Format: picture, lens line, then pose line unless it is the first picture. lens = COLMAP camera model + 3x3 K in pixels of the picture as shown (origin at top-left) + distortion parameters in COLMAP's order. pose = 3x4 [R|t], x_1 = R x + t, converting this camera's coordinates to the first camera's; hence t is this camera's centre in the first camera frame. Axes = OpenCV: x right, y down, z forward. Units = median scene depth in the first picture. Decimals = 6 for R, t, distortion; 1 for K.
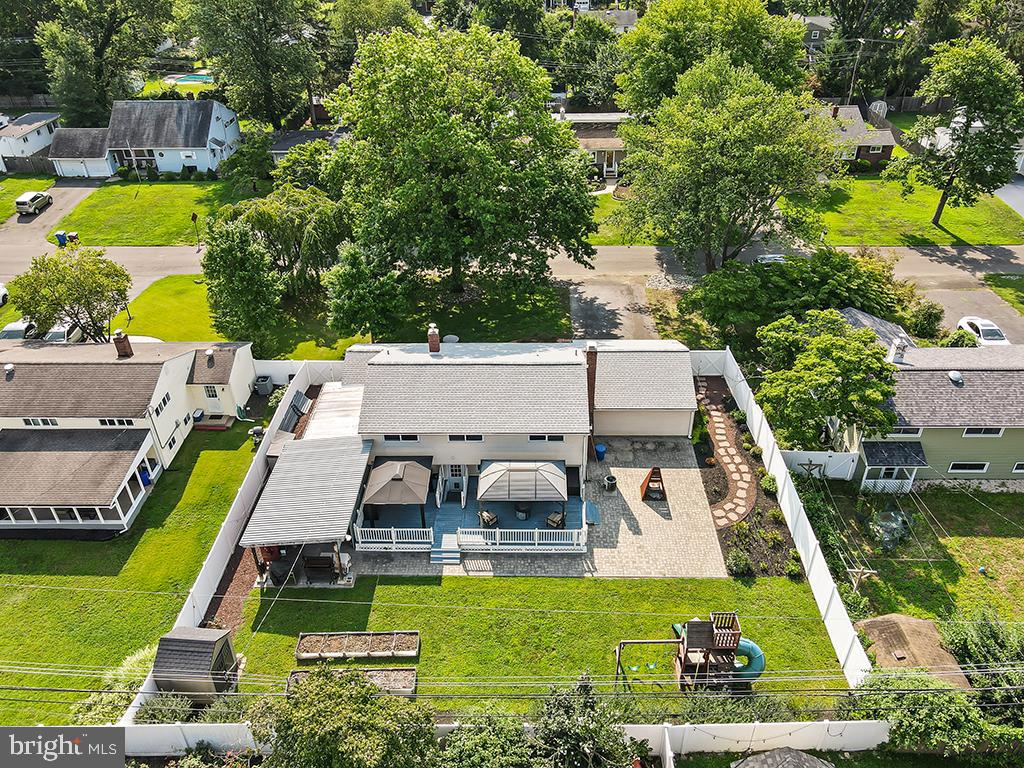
lens RADIAL K [[755.6, 0, 512.0], [0, 755.6, 384.0], [0, 0, 1]] dist [0.002084, 0.007277]
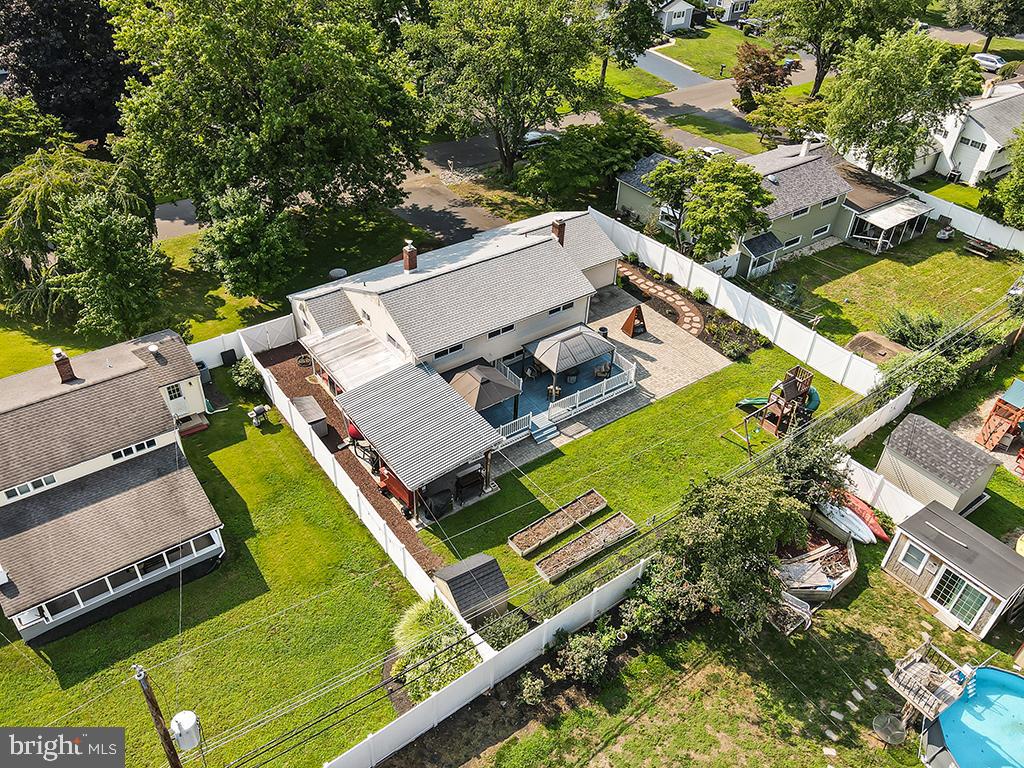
lens RADIAL K [[791.5, 0, 512.0], [0, 791.5, 384.0], [0, 0, 1]] dist [-0.006650, -0.002466]
pose [[0.793757, -0.338268, 0.505494, -0.626974], [0.297495, 0.940805, 0.162427, -0.033405], [-0.530515, 0.021454, 0.847404, 0.065185]]
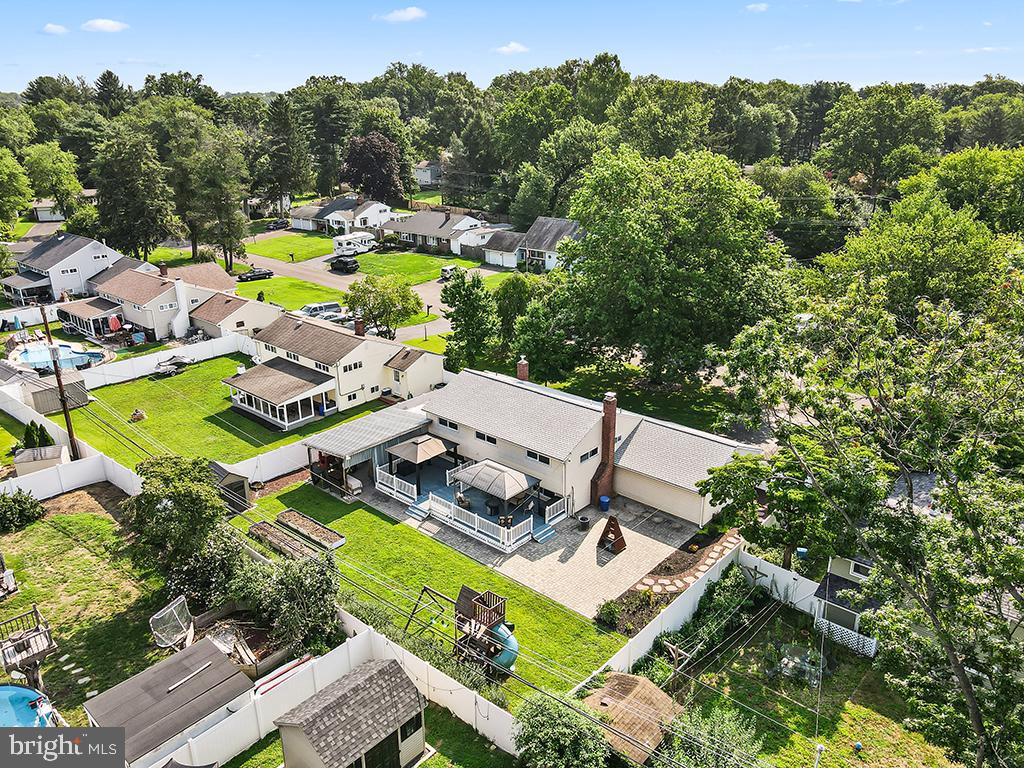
lens RADIAL K [[771.0, 0, 514.8], [0, 771.0, 343.6], [0, 0, 1]] dist [0.004725, 0.003769]
pose [[0.761813, 0.200727, -0.615914, 0.691099], [-0.363349, 0.919541, -0.149742, 0.099845], [0.536300, 0.337867, 0.773452, 0.033420]]
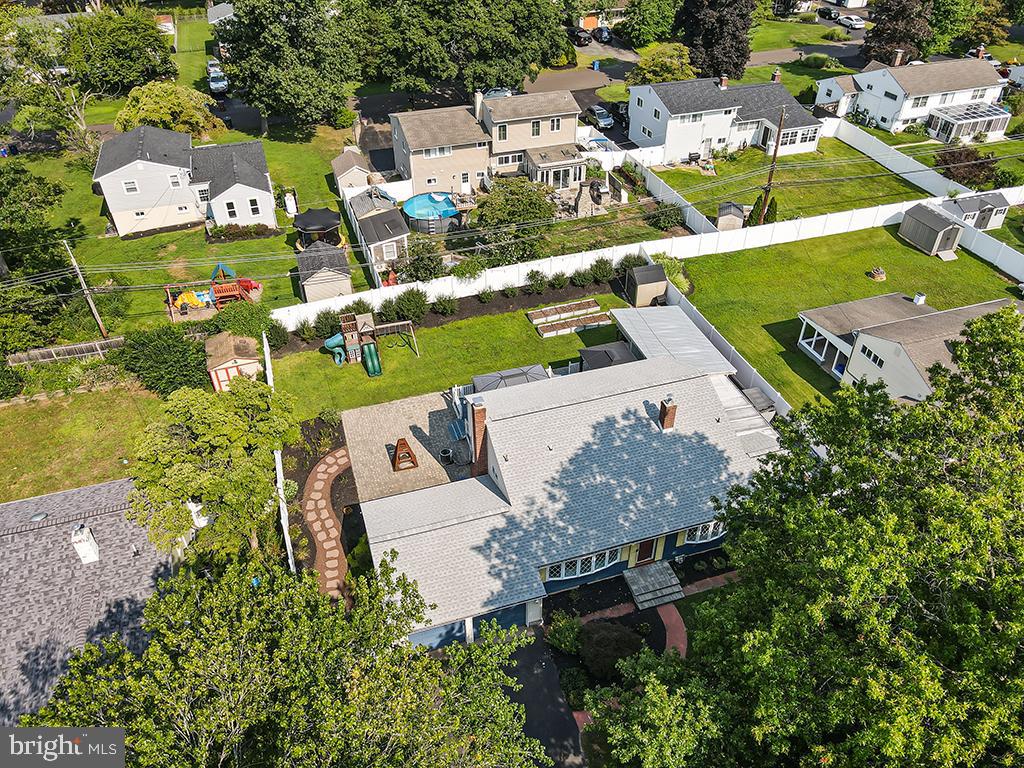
lens RADIAL K [[755.6, 0, 512.0], [0, 755.6, 384.0], [0, 0, 1]] dist [0.002084, 0.007277]
pose [[-0.943035, 0.219629, -0.249897, 0.290459], [-0.170143, 0.327097, 0.929548, -0.911980], [0.285896, 0.919114, -0.271096, 1.257636]]
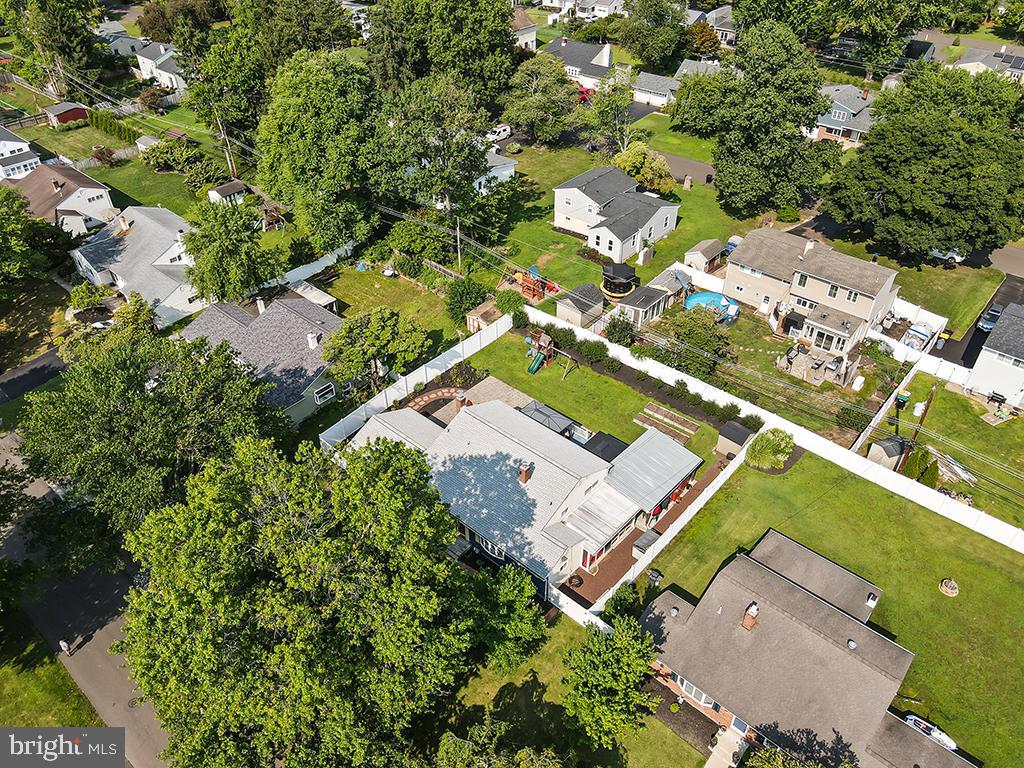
lens RADIAL K [[755.6, 0, 512.0], [0, 755.6, 384.0], [0, 0, 1]] dist [0.002084, 0.007277]
pose [[-0.765096, -0.385805, 0.515542, -0.751577], [0.374470, 0.384736, 0.843653, -1.317872], [-0.523833, 0.838530, -0.149887, 1.175510]]
